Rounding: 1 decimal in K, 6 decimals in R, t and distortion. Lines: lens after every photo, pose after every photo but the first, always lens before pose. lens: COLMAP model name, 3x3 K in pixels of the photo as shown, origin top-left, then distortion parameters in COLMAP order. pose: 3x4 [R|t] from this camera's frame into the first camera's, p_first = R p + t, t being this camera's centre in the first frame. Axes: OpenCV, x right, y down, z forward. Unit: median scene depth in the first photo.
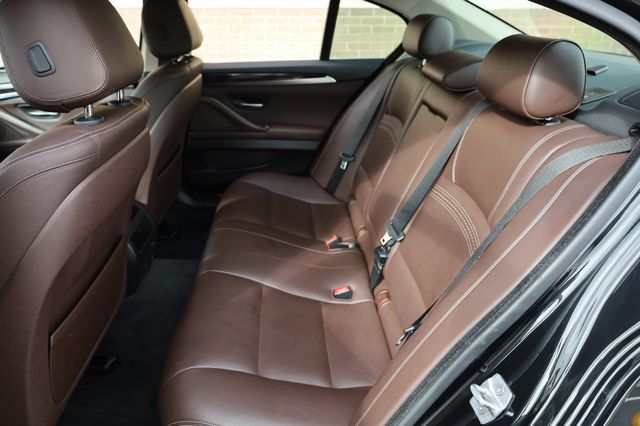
lens RADIAL K [[442.2, 0, 320.0], [0, 442.2, 213.0], [0, 0, 1]] dist [-0.000246, -0.001685]
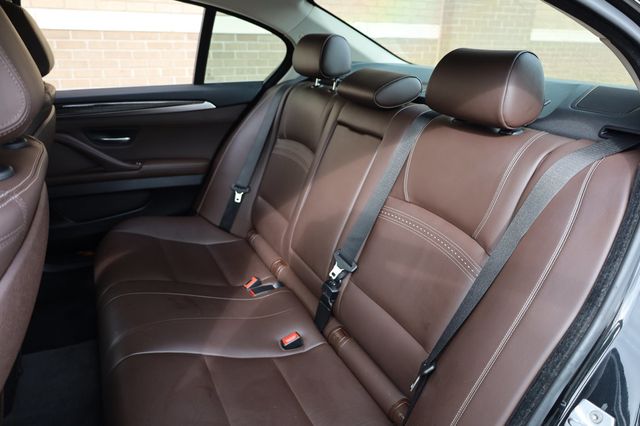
lens RADIAL K [[442.2, 0, 320.0], [0, 442.2, 213.0], [0, 0, 1]] dist [-0.000246, -0.001685]
pose [[0.919563, -0.130920, 0.370491, -0.138802], [0.151941, 0.987993, -0.027992, -0.027914], [-0.362377, 0.082033, 0.928414, 0.107882]]
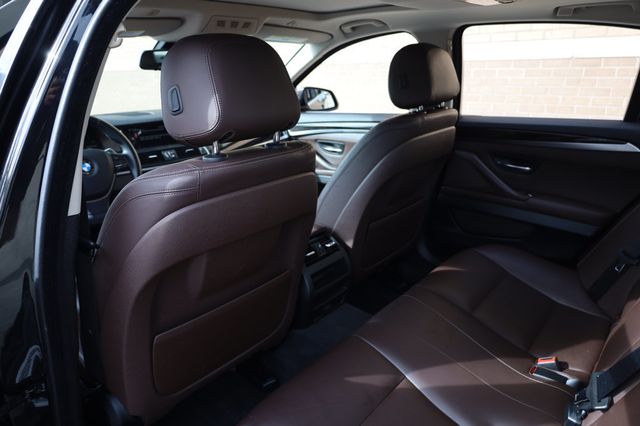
lens RADIAL K [[442.2, 0, 320.0], [0, 442.2, 213.0], [0, 0, 1]] dist [-0.000246, -0.001685]
pose [[0.718150, 0.206690, -0.664485, 0.169228], [-0.275593, 0.961274, 0.001157, -0.062882], [0.638991, 0.182296, 0.747301, 0.159502]]
